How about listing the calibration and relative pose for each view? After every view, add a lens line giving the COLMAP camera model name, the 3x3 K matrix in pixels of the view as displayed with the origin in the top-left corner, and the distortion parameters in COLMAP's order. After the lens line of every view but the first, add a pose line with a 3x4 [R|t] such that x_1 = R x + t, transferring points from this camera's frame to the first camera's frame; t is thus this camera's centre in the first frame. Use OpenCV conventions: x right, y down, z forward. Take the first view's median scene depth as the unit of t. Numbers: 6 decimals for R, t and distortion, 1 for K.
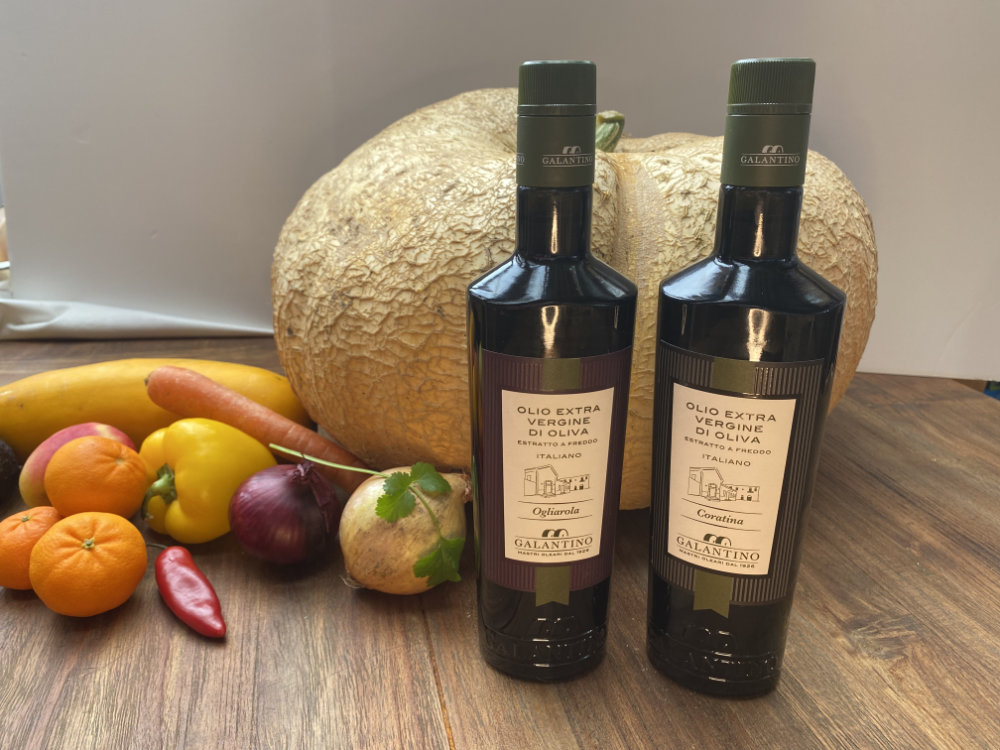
lens RADIAL K [[772.3, 0, 500.5], [0, 772.3, 363.8], [0, 0, 1]] dist [0.007186, -0.006071]
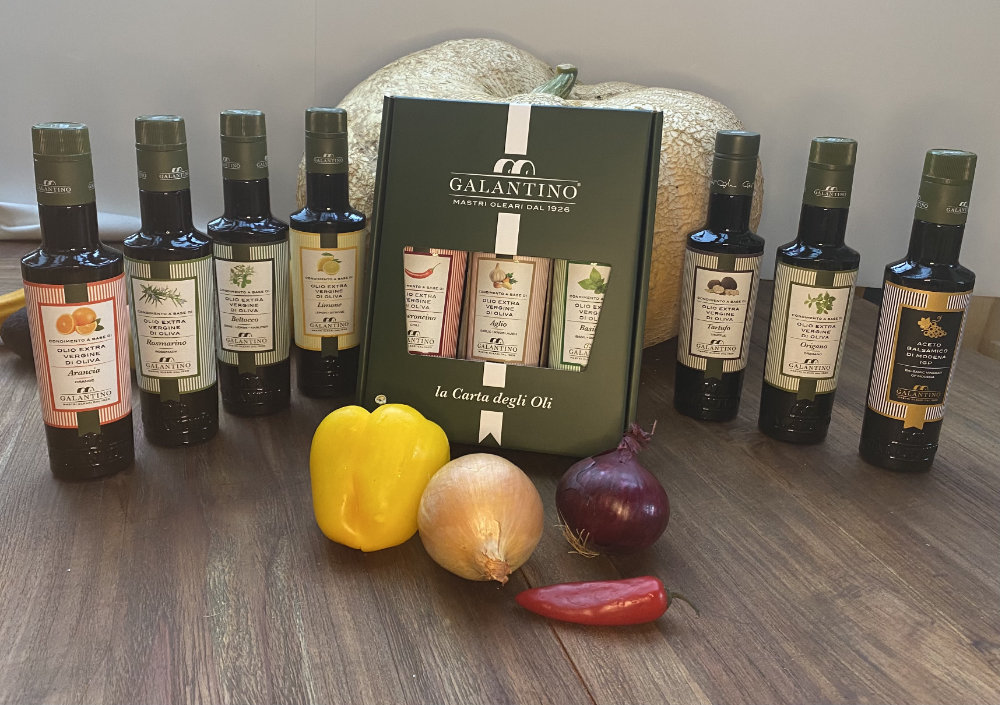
lens RADIAL K [[911.7, 0, 508.5], [0, 911.7, 301.8], [0, 0, 1]] dist [-0.025274, 0.000000]
pose [[0.994372, 0.015675, 0.104775, -0.142172], [-0.014275, 0.999799, -0.014098, 0.121149], [-0.104975, 0.012523, 0.994396, -0.651627]]
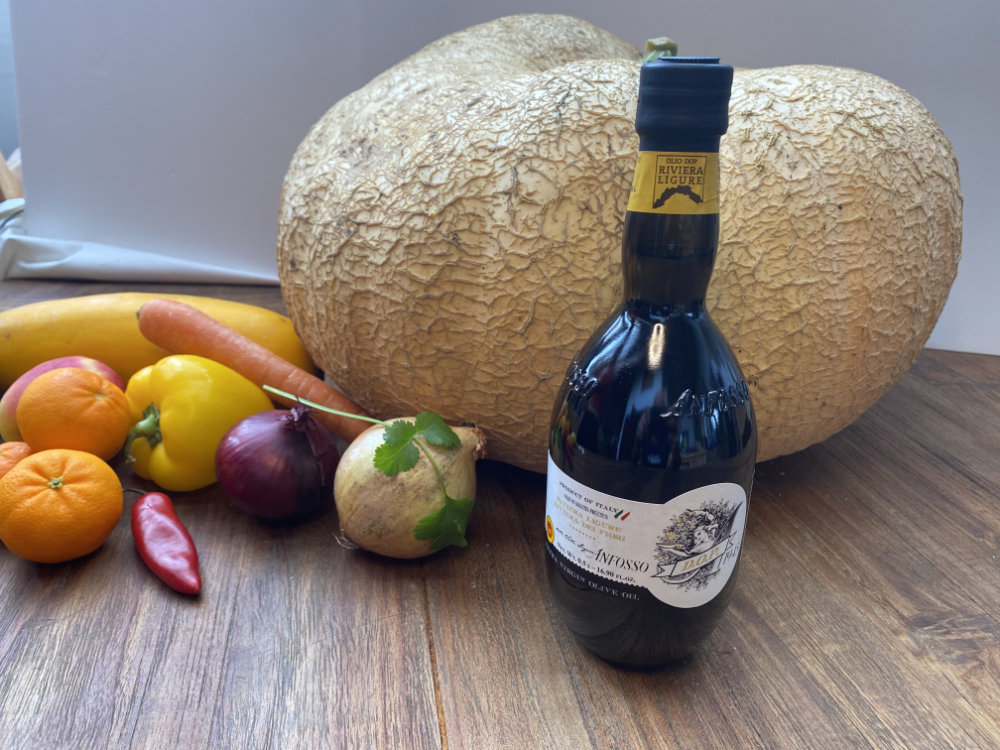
lens RADIAL K [[772.3, 0, 499.8], [0, 772.3, 366.0], [0, 0, 1]] dist [0.007186, -0.006071]
pose [[0.998102, 0.044945, -0.042102, 0.013722], [-0.043638, 0.998552, 0.031461, 0.043146], [0.043456, -0.029564, 0.998618, 0.120513]]
